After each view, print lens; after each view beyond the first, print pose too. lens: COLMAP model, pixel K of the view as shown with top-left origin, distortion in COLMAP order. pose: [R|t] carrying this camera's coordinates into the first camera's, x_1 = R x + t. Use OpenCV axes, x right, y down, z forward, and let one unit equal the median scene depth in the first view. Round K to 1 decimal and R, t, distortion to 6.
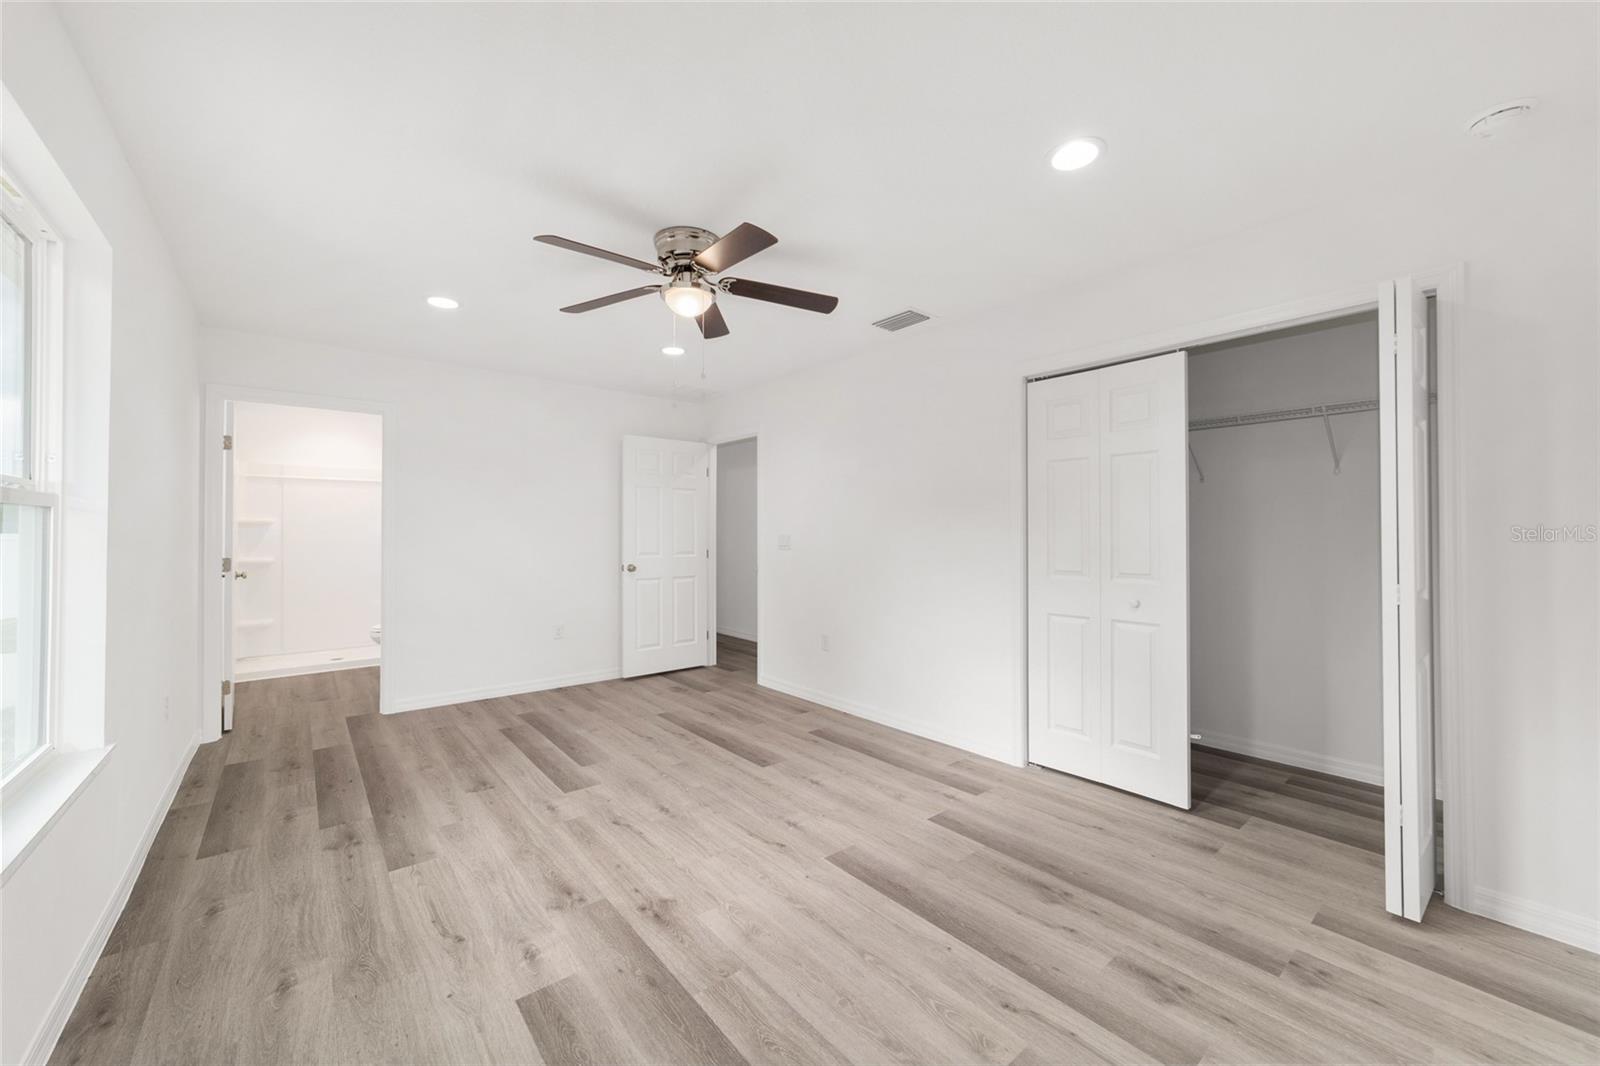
lens RADIAL K [[612.2, 0, 798.2], [0, 612.2, 529.3], [0, 0, 1]] dist [-0.019062, 0.008762]
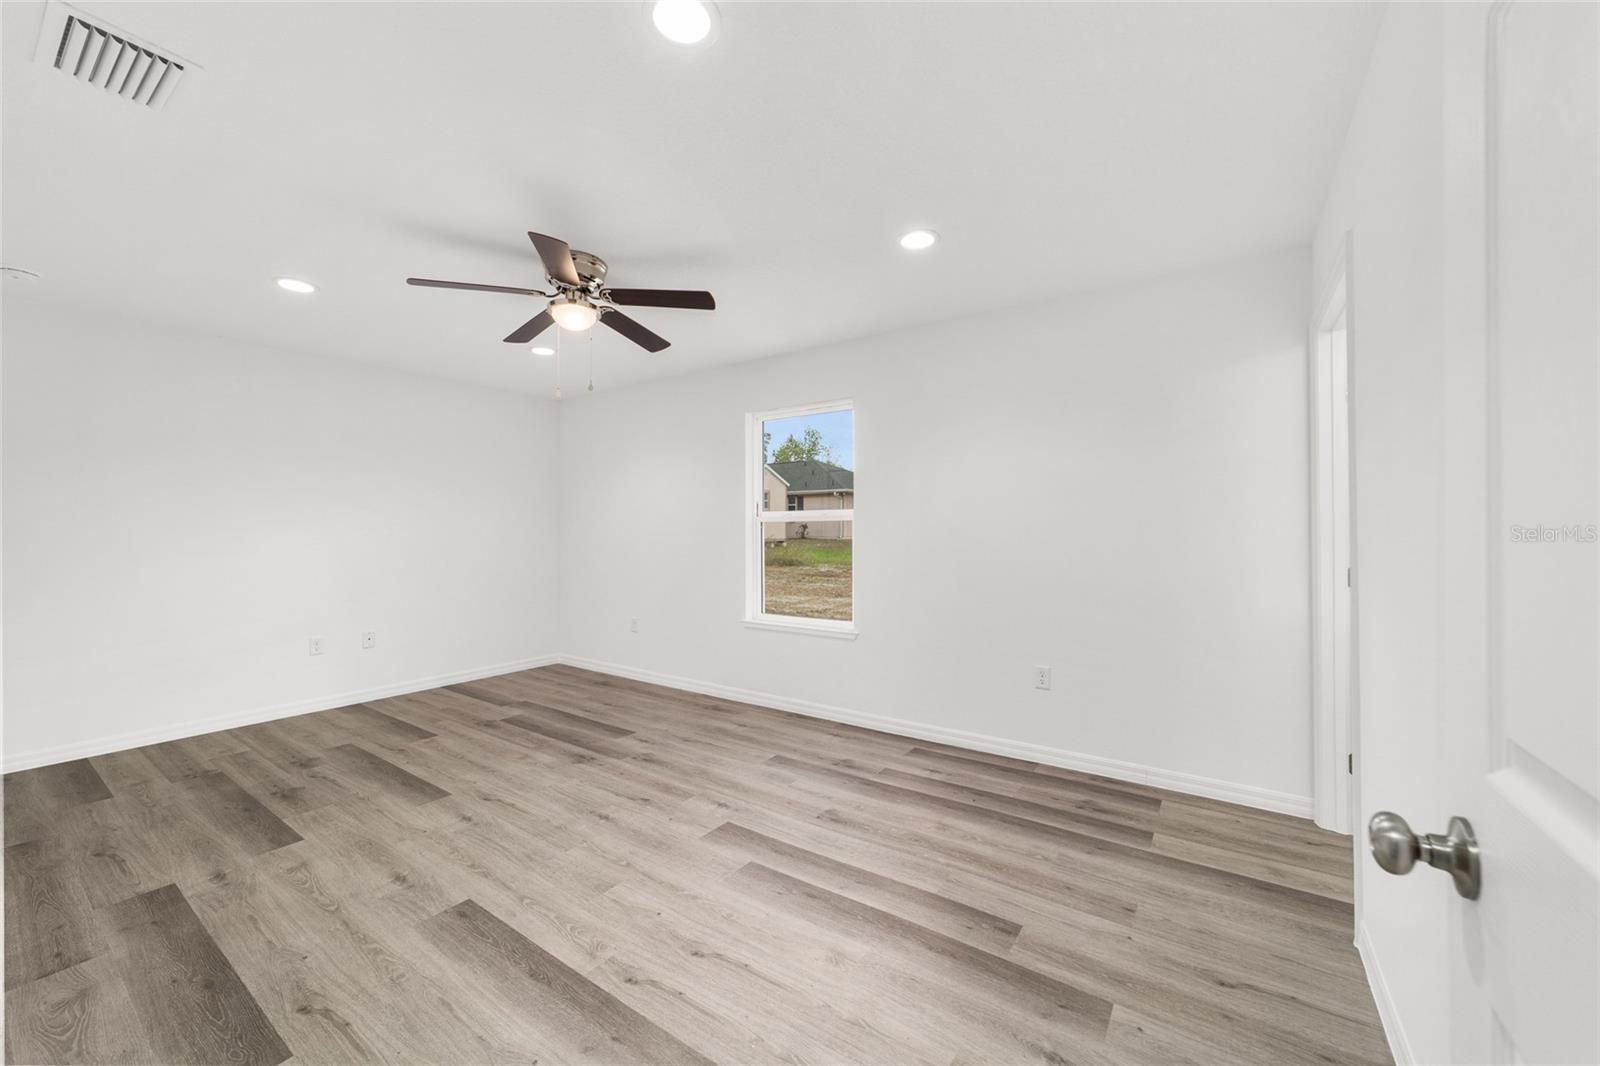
lens RADIAL K [[612.2, 0, 798.2], [0, 612.2, 529.3], [0, 0, 1]] dist [-0.019062, 0.008762]
pose [[-0.964822, 0.001649, -0.262897, -0.277228], [0.005612, 0.999882, -0.014323, 0.019344], [0.262842, -0.015295, -0.964718, 2.122501]]
